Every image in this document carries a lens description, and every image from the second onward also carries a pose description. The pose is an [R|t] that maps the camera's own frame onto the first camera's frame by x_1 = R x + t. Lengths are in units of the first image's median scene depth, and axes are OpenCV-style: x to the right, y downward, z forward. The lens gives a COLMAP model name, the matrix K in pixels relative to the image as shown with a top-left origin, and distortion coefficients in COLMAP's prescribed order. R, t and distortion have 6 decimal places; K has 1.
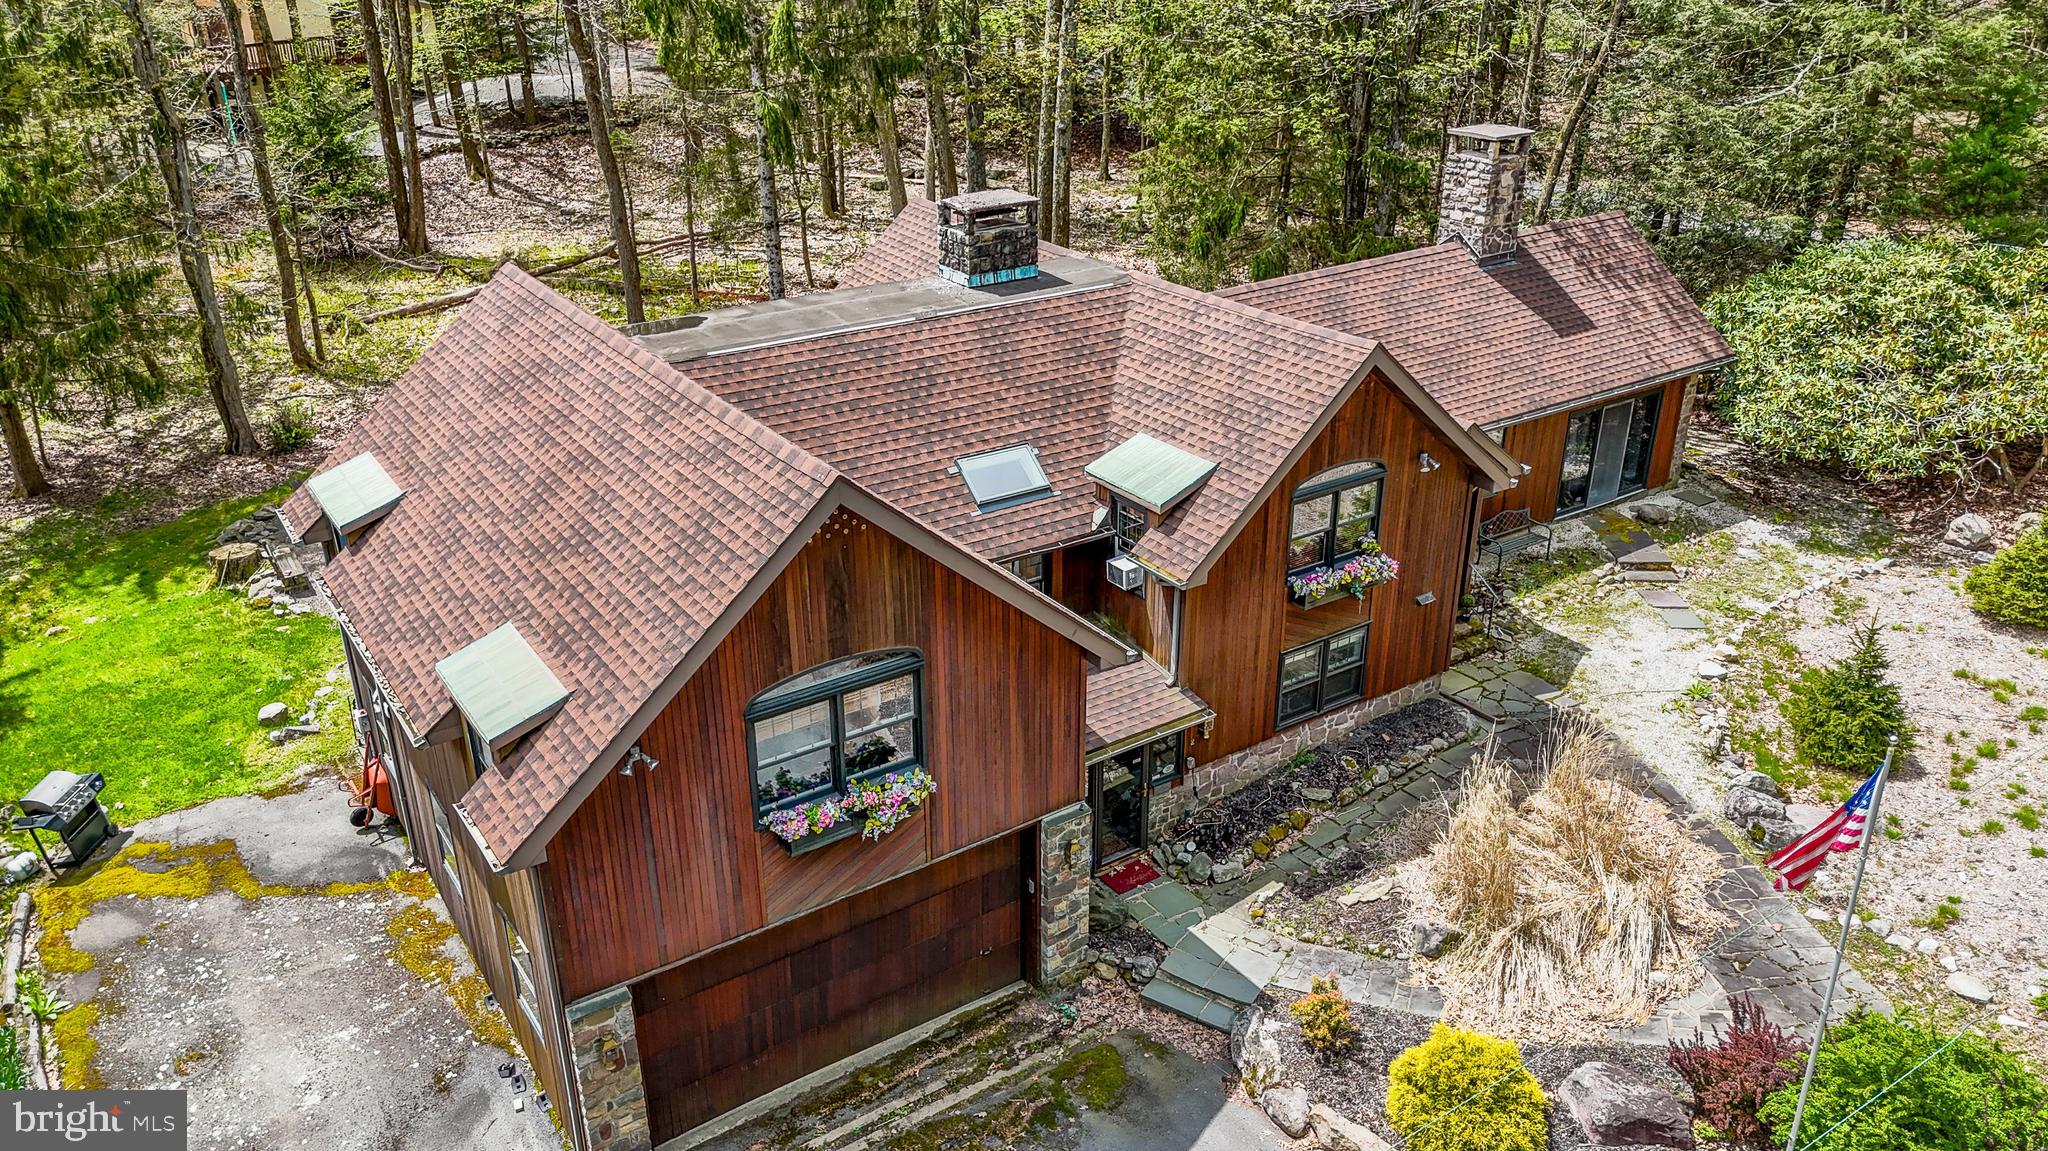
lens RADIAL K [[1504.4, 0, 1029.8], [0, 1504.4, 593.1], [0, 0, 1]] dist [0.052121, -0.059160]
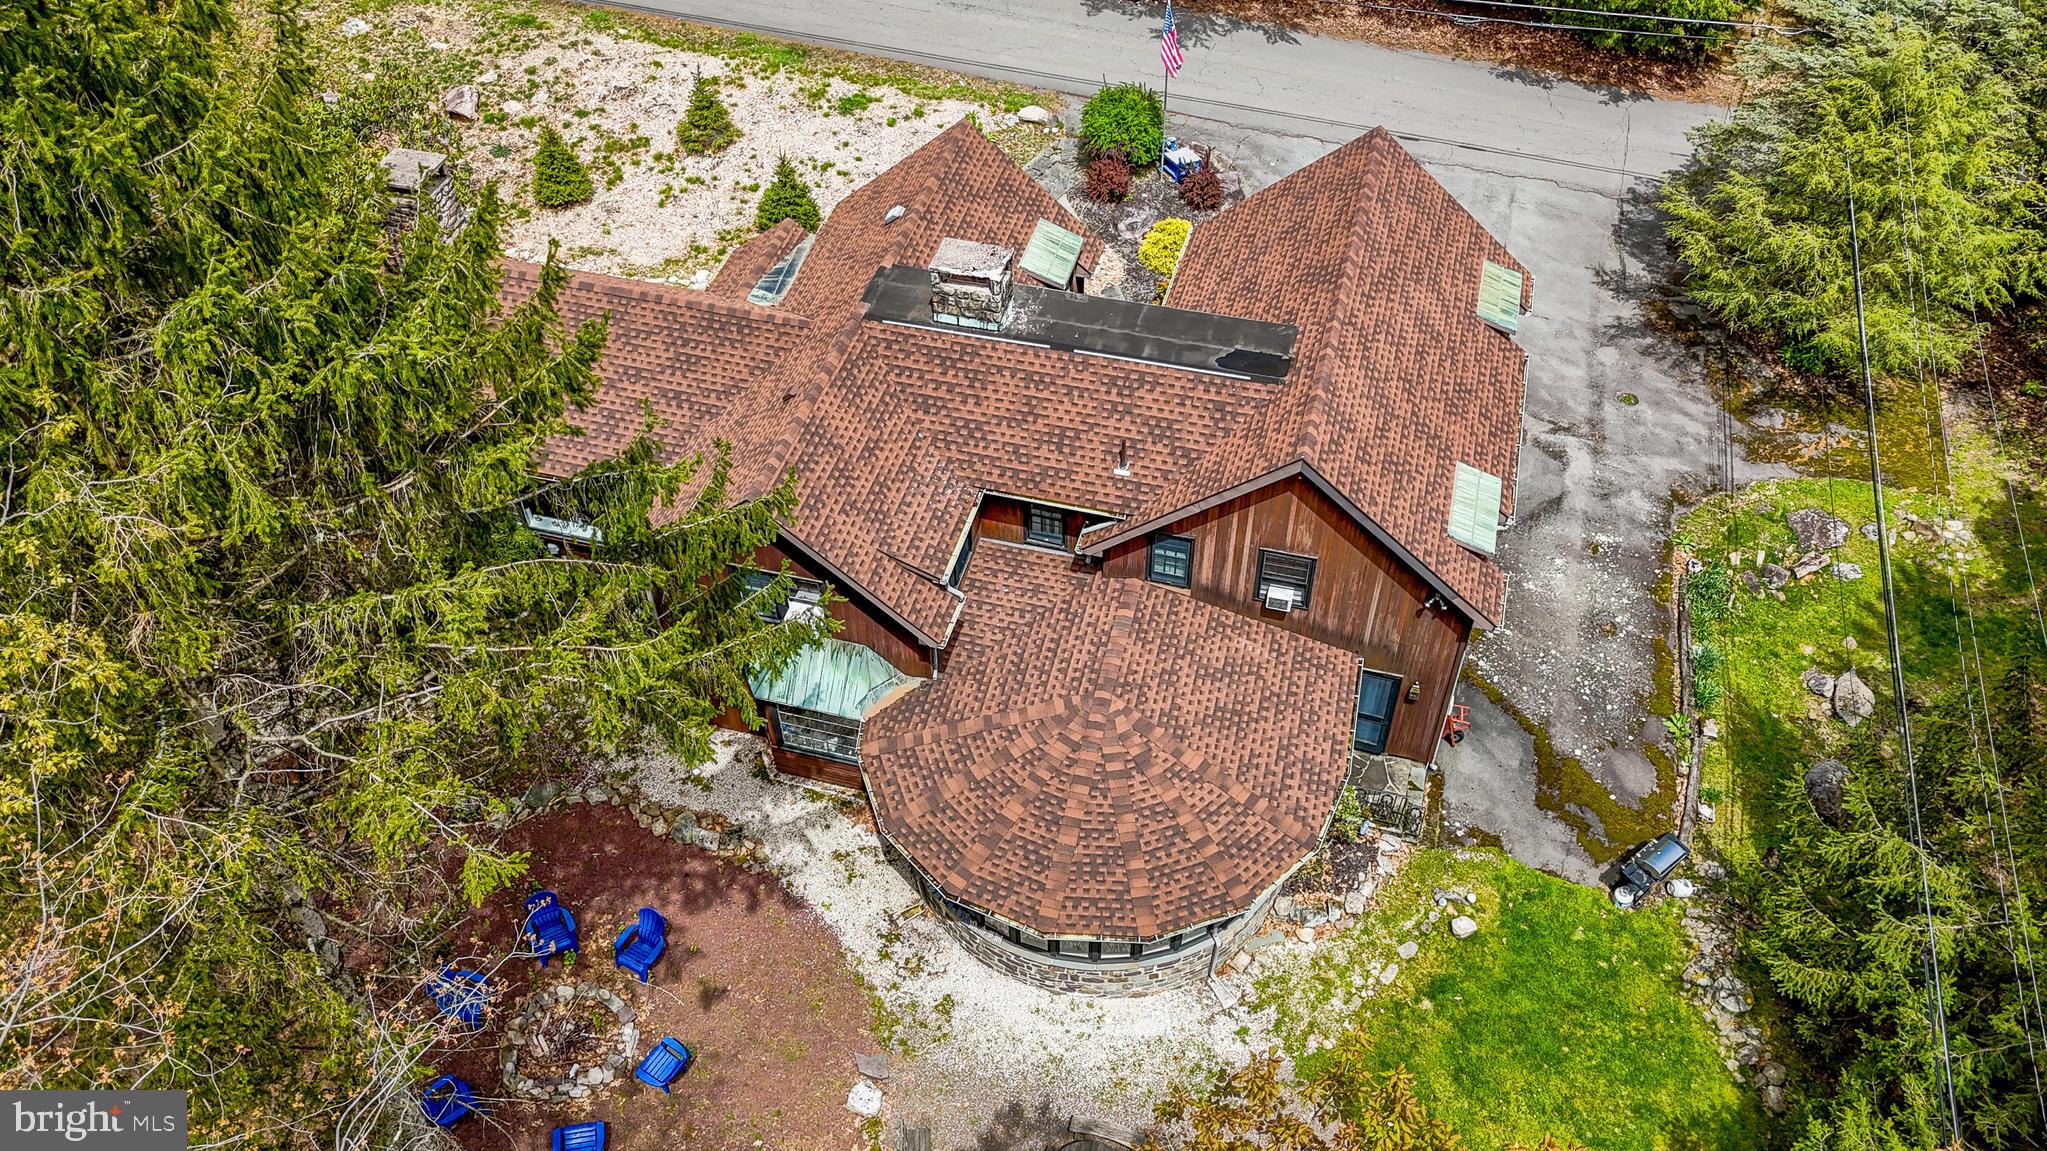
lens RADIAL K [[1503.7, 0, 1029.3], [0, 1503.7, 593.1], [0, 0, 1]] dist [0.052121, -0.059160]
pose [[-0.648470, -0.556375, 0.519551, -0.895500], [0.341505, 0.397350, 0.851756, -1.260549], [-0.680339, 0.729767, -0.067665, 1.376323]]
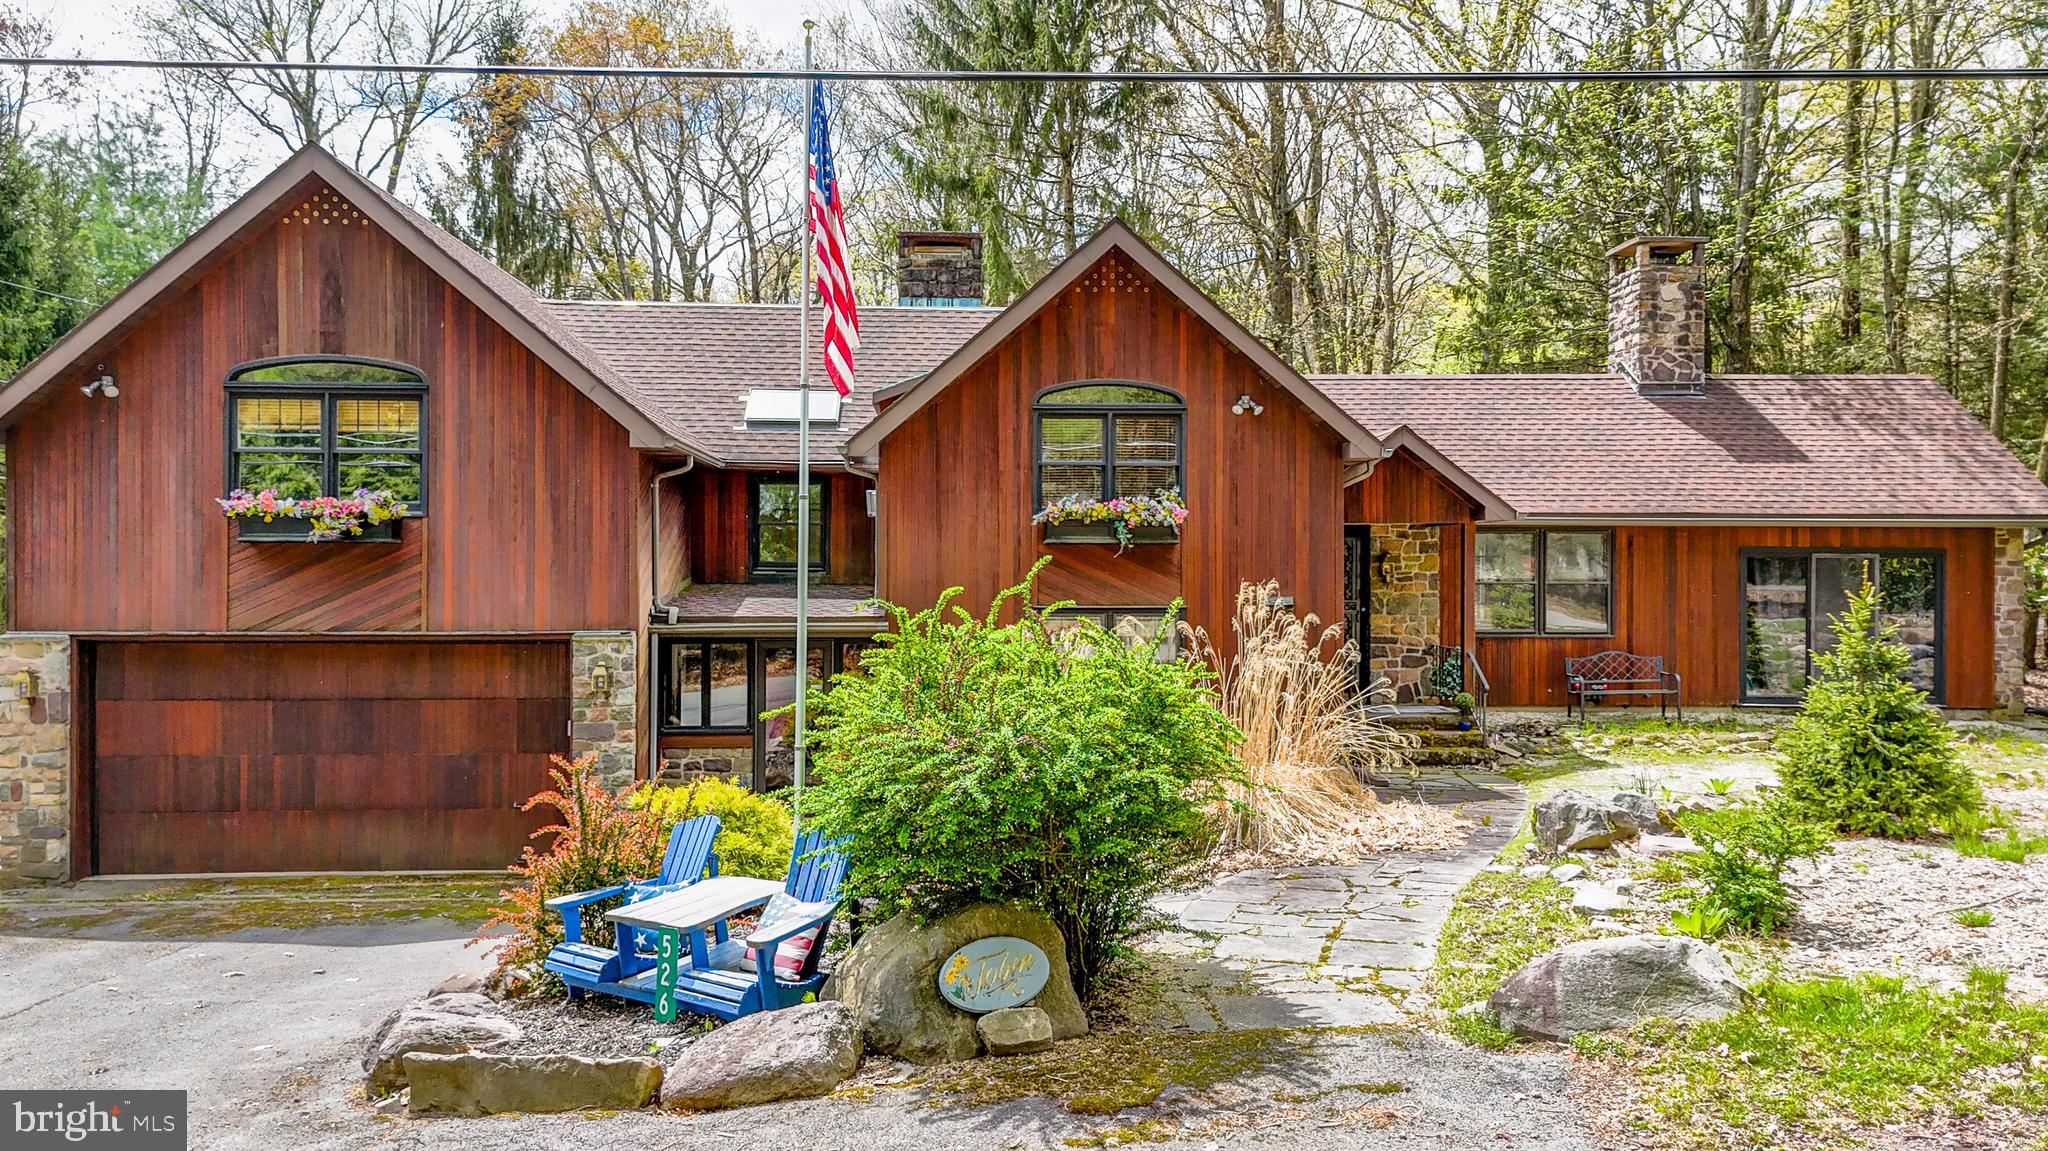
lens RADIAL K [[1504.4, 0, 1029.8], [0, 1504.4, 593.1], [0, 0, 1]] dist [0.052121, -0.059160]
pose [[0.851325, 0.008942, -0.524563, 0.627255], [-0.230452, 0.904604, -0.358585, 0.344073], [0.471315, 0.426159, 0.772173, 0.379778]]
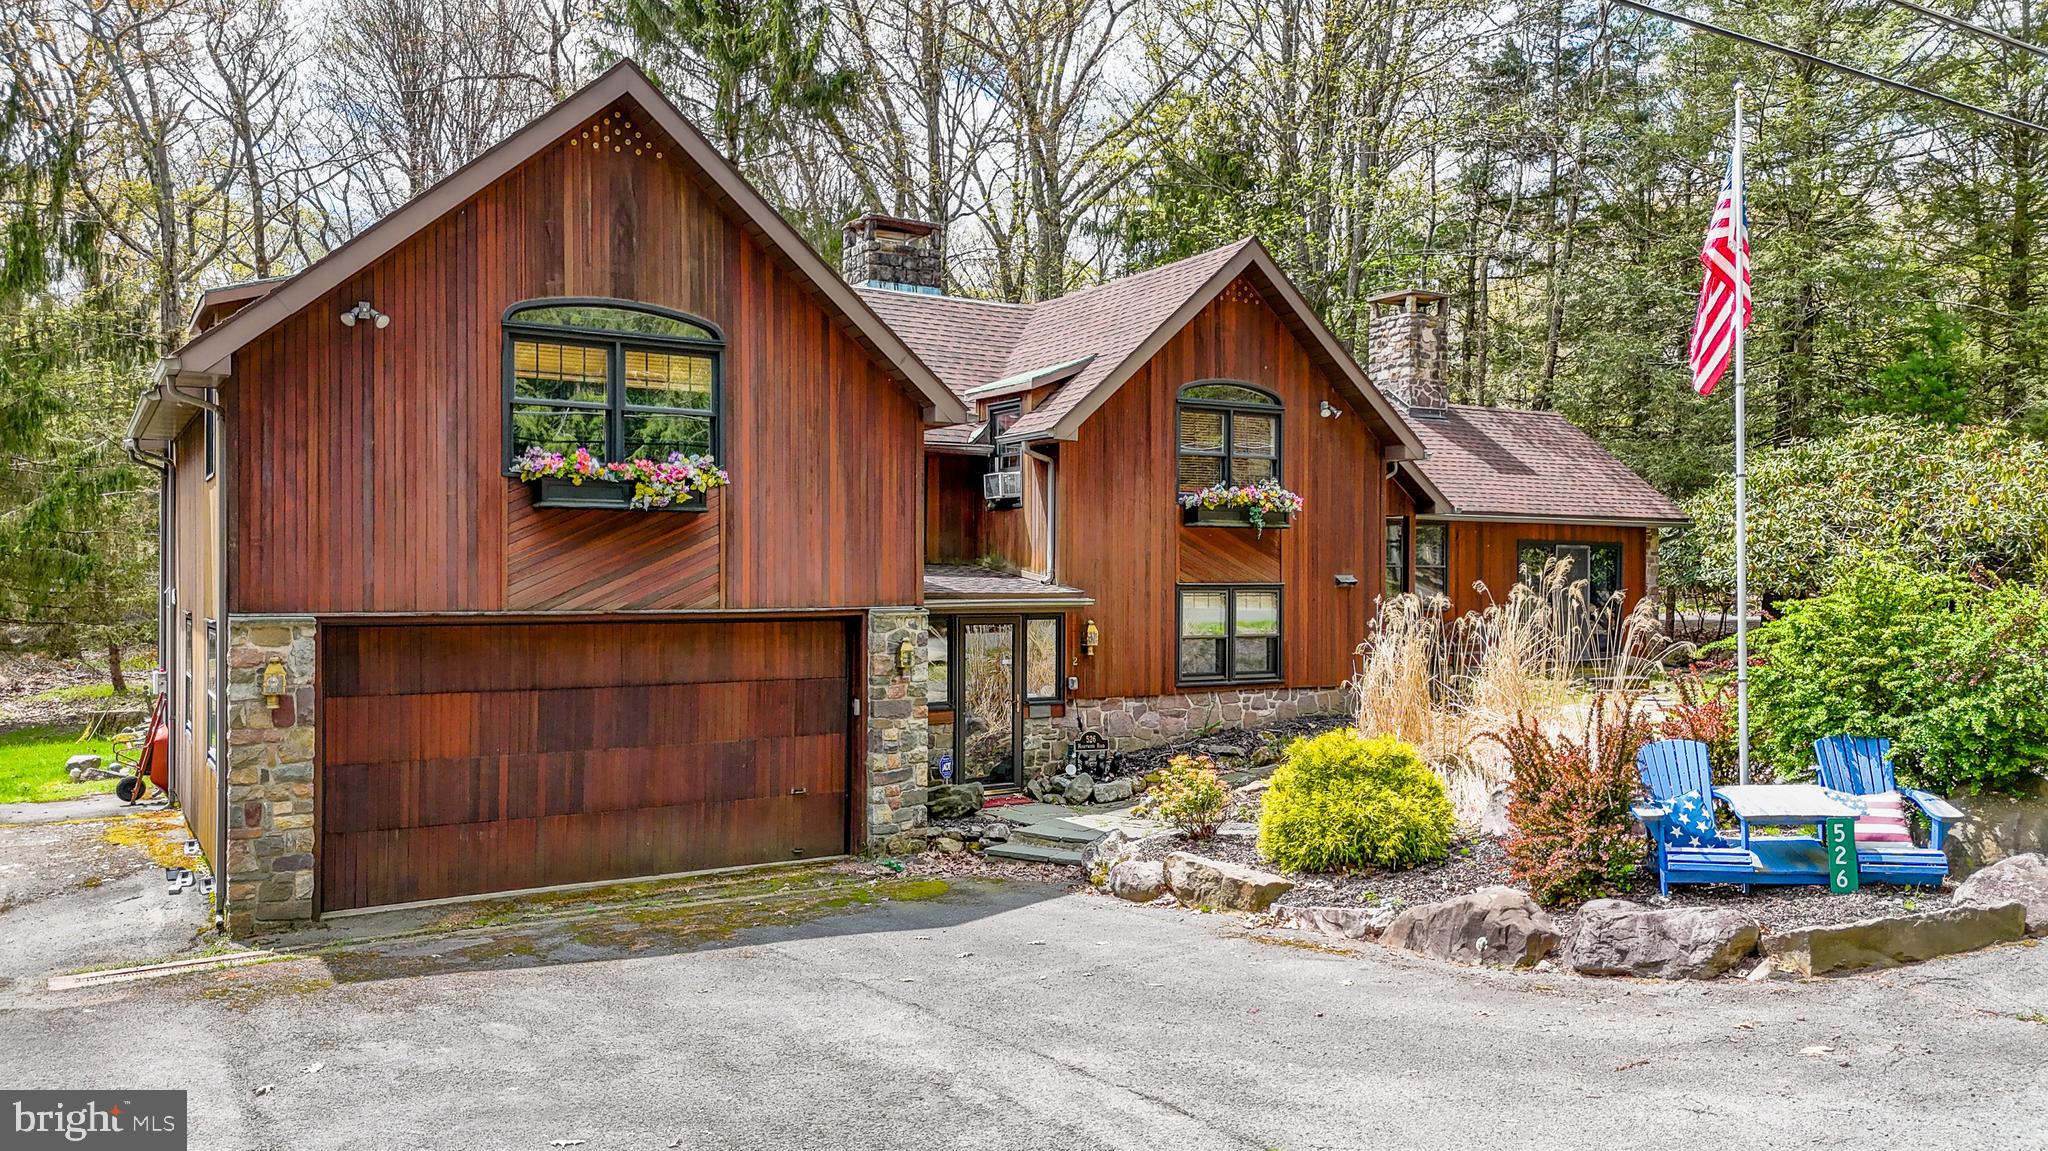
lens RADIAL K [[1504.4, 0, 1029.8], [0, 1504.4, 593.1], [0, 0, 1]] dist [0.052121, -0.059160]
pose [[0.999236, 0.003652, -0.038923, 0.119603], [-0.019843, 0.905214, -0.424492, 0.450114], [0.033683, 0.424940, 0.904595, 0.194664]]
